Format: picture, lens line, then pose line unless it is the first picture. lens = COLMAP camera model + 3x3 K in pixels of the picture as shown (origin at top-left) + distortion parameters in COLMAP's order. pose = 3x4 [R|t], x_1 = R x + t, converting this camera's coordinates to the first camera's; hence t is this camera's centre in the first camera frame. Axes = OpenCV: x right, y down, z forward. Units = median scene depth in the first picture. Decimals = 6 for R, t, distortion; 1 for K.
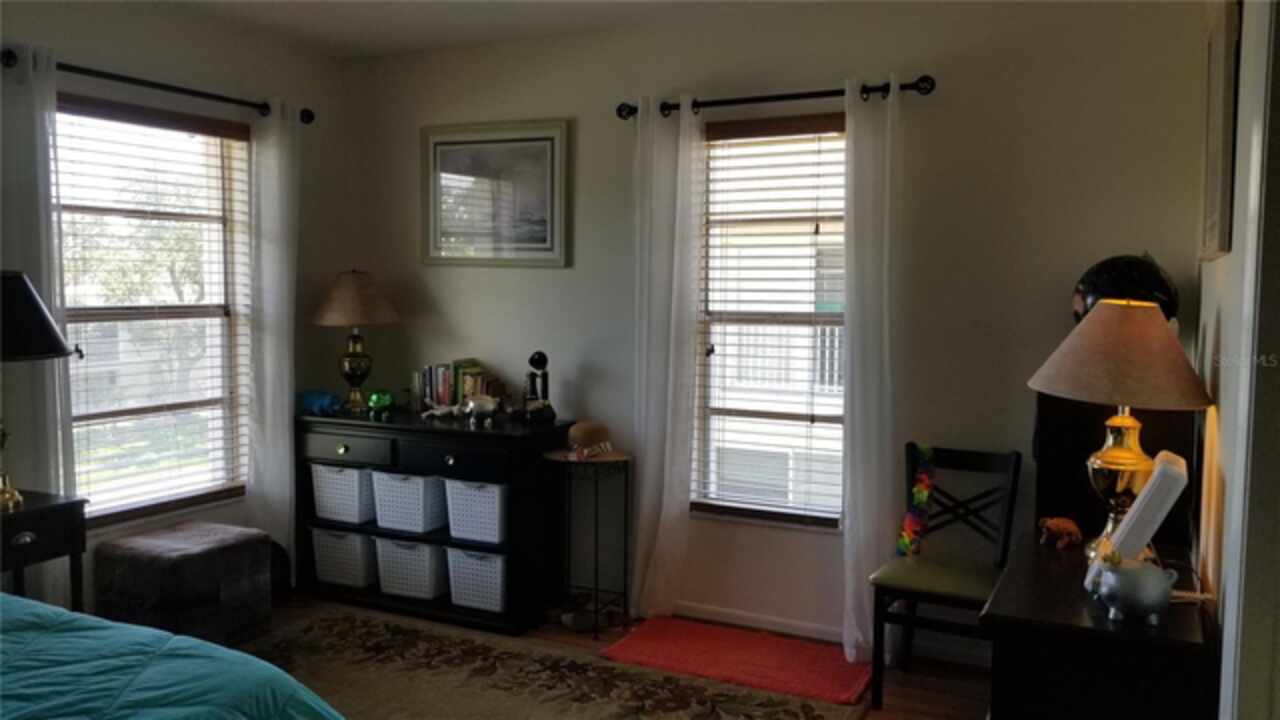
lens RADIAL K [[1016.9, 0, 640.8], [0, 1016.9, 356.5], [0, 0, 1]] dist [0.089729, -0.147251]
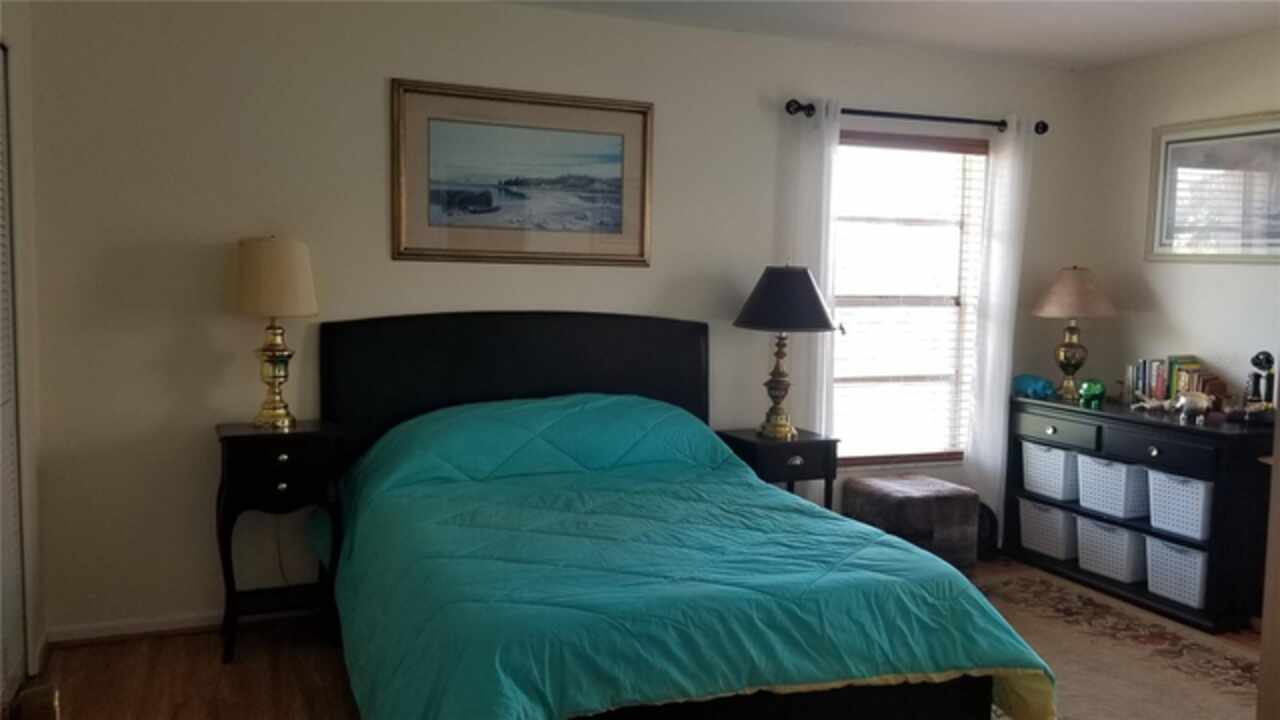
lens RADIAL K [[1016.9, 0, 640.8], [0, 1016.9, 356.5], [0, 0, 1]] dist [0.089729, -0.147251]
pose [[0.762190, 0.063421, -0.644239, 0.079294], [-0.061105, 0.997794, 0.025934, 0.010479], [0.644463, 0.019600, 0.764384, -0.126147]]
